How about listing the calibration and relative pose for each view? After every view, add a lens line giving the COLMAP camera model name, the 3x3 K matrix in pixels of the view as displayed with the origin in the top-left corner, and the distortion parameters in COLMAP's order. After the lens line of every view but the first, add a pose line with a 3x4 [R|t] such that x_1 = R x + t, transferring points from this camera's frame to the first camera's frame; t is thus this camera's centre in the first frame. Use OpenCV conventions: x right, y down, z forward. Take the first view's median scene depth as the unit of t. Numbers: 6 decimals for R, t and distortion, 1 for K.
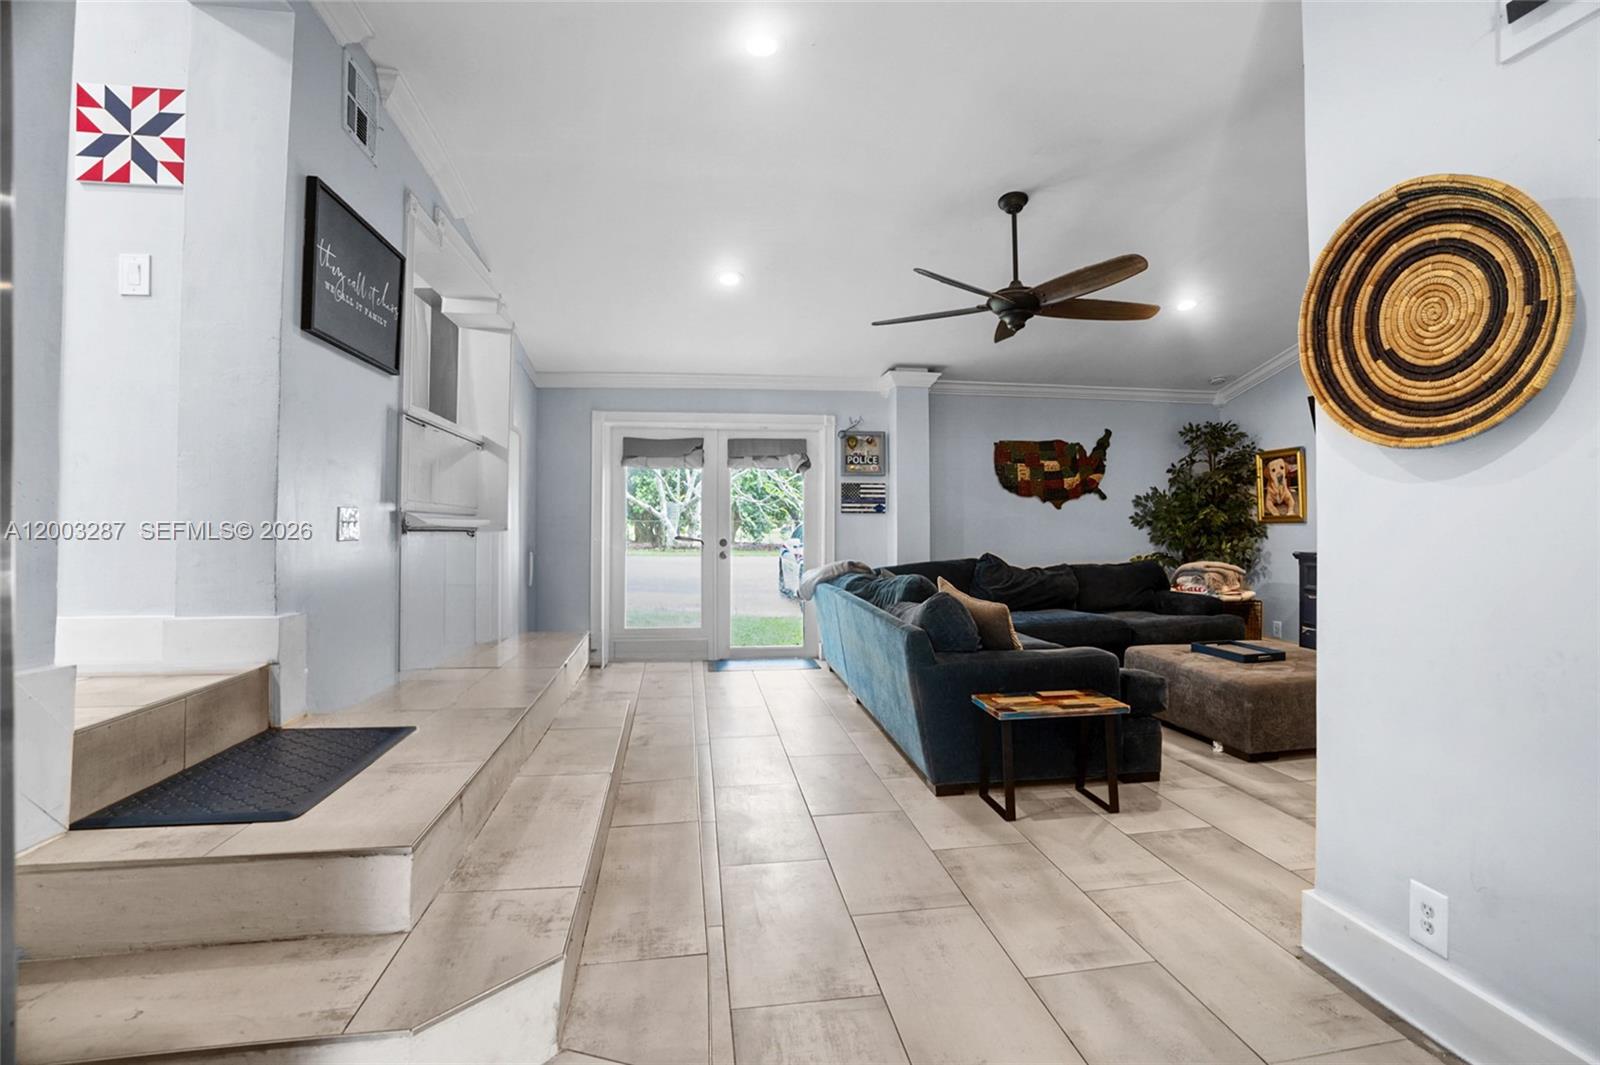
lens RADIAL K [[745.8, 0, 807.5], [0, 745.8, 528.8], [0, 0, 1]] dist [-0.075718, 0.030654]
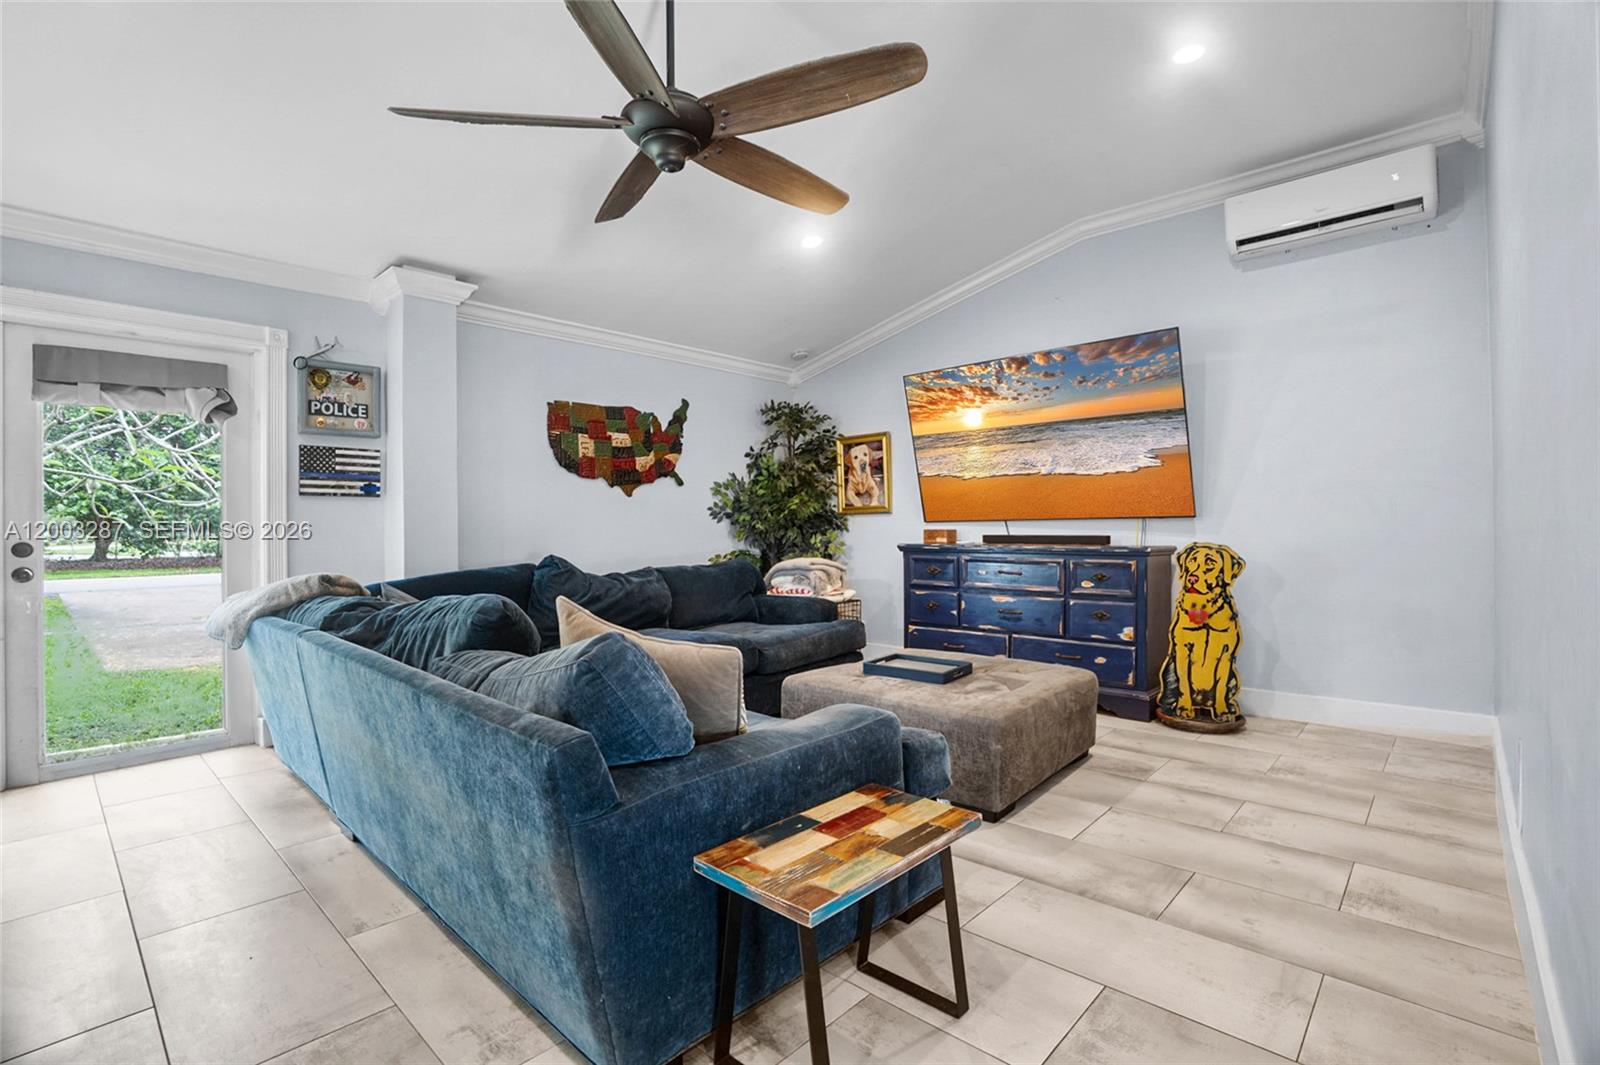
lens RADIAL K [[745.8, 0, 807.5], [0, 745.8, 528.8], [0, 0, 1]] dist [-0.075718, 0.030654]
pose [[0.778954, -0.007399, 0.627037, -0.001004], [0.013387, 0.999899, -0.004832, 0.014074], [-0.626938, 0.012158, 0.778974, 0.299991]]
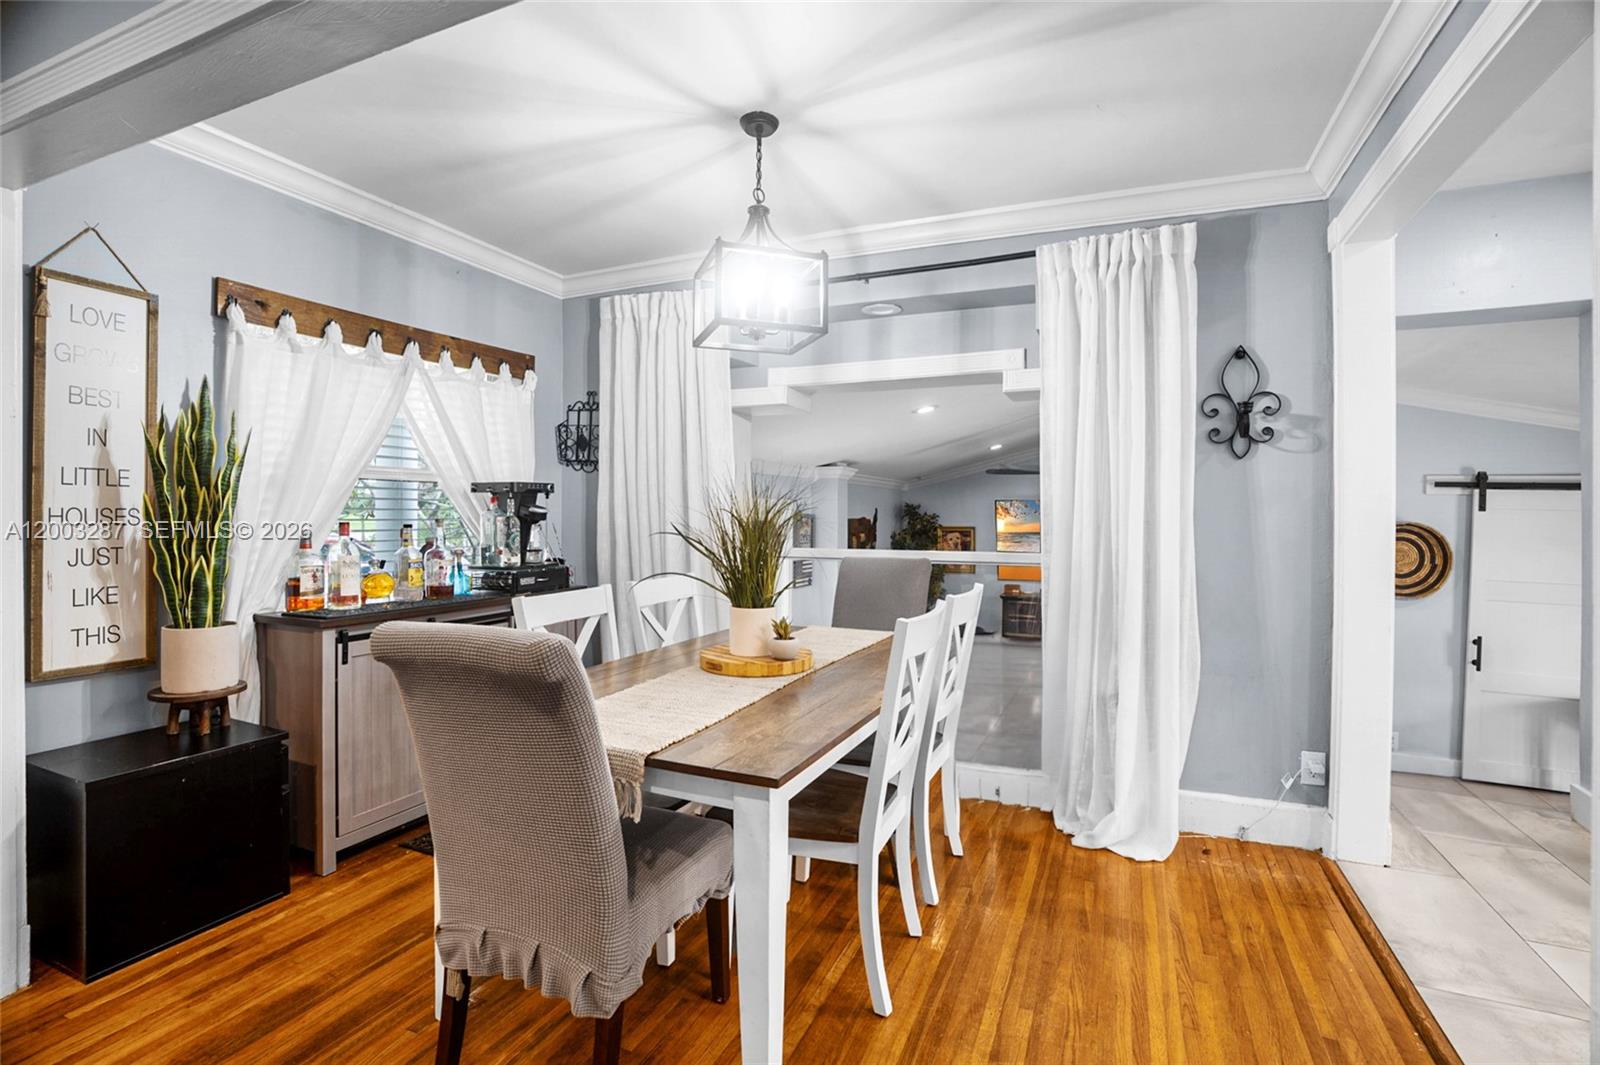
lens RADIAL K [[744.8, 0, 805.5], [0, 744.8, 510.2], [0, 0, 1]] dist [-0.072595, 0.029836]
pose [[0.530032, 0.008299, 0.847937, -0.892807], [-0.000391, 0.999954, -0.009542, -0.127657], [-0.847978, 0.004726, 0.530011, 0.409196]]
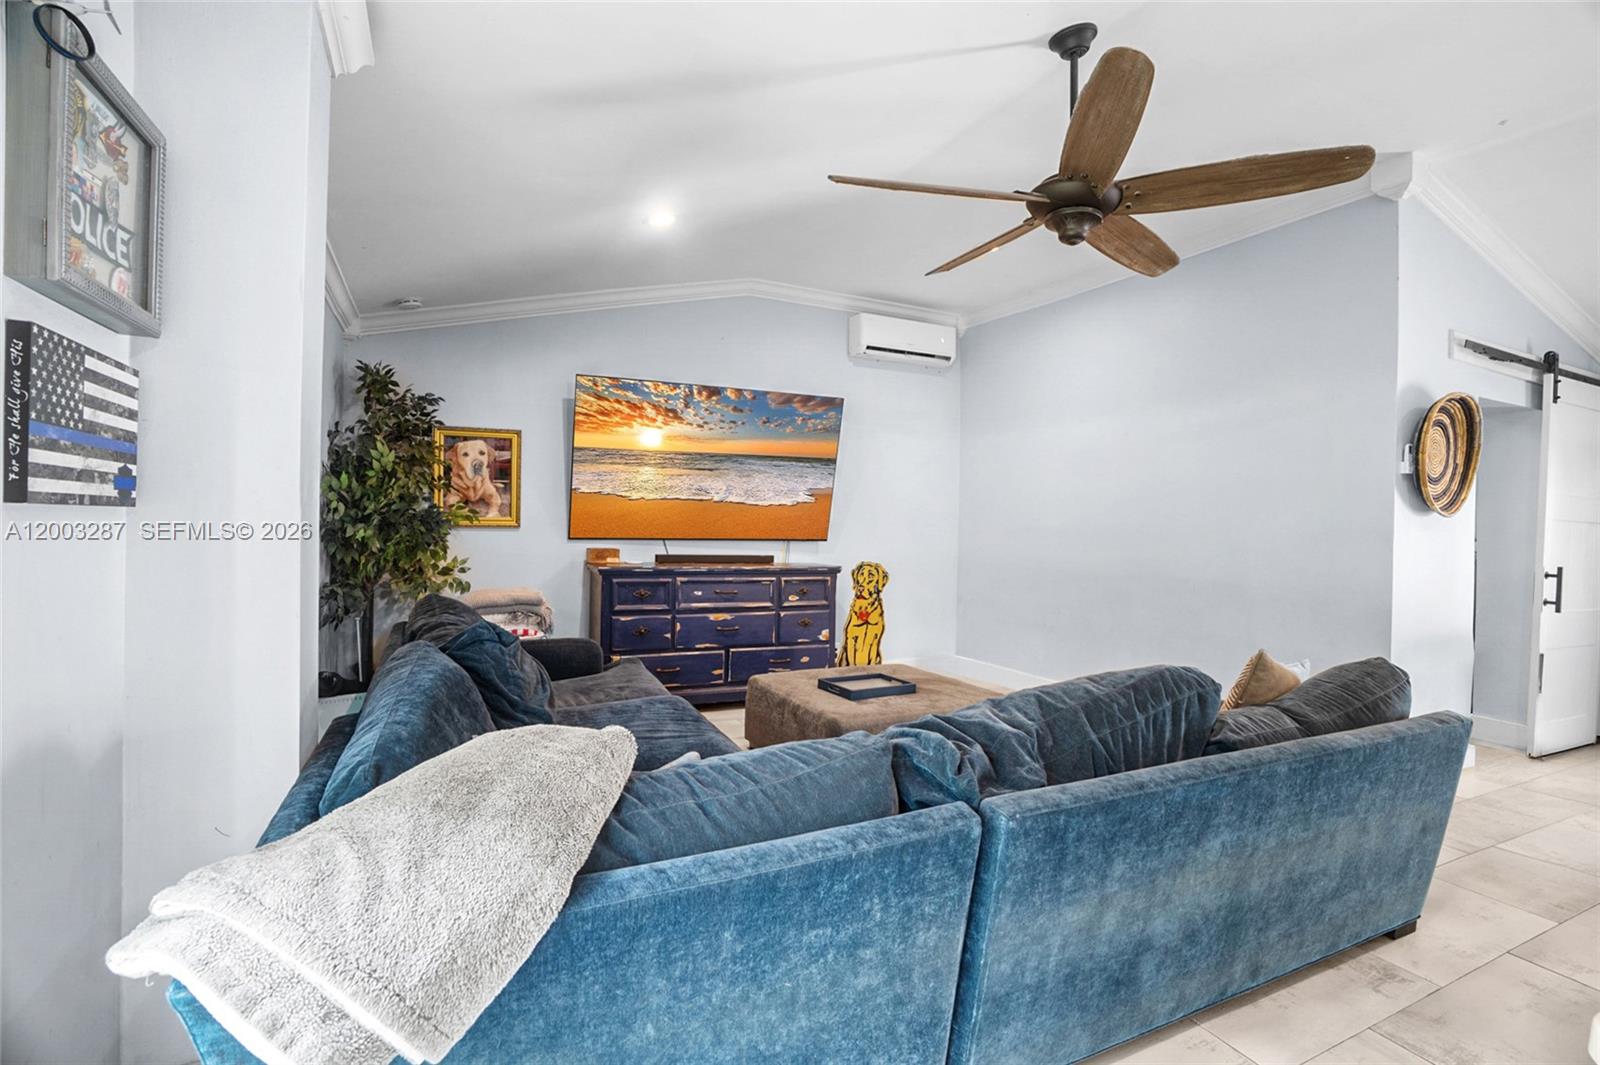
lens RADIAL K [[749.8, 0, 800.0], [0, 749.8, 532.5], [0, 0, 1]] dist [-0.027927, 0.000335]
pose [[-0.293732, -0.019601, 0.955687, -0.165111], [-0.014555, 0.999766, 0.016032, -0.019773], [-0.955777, -0.009201, -0.293948, 0.894957]]
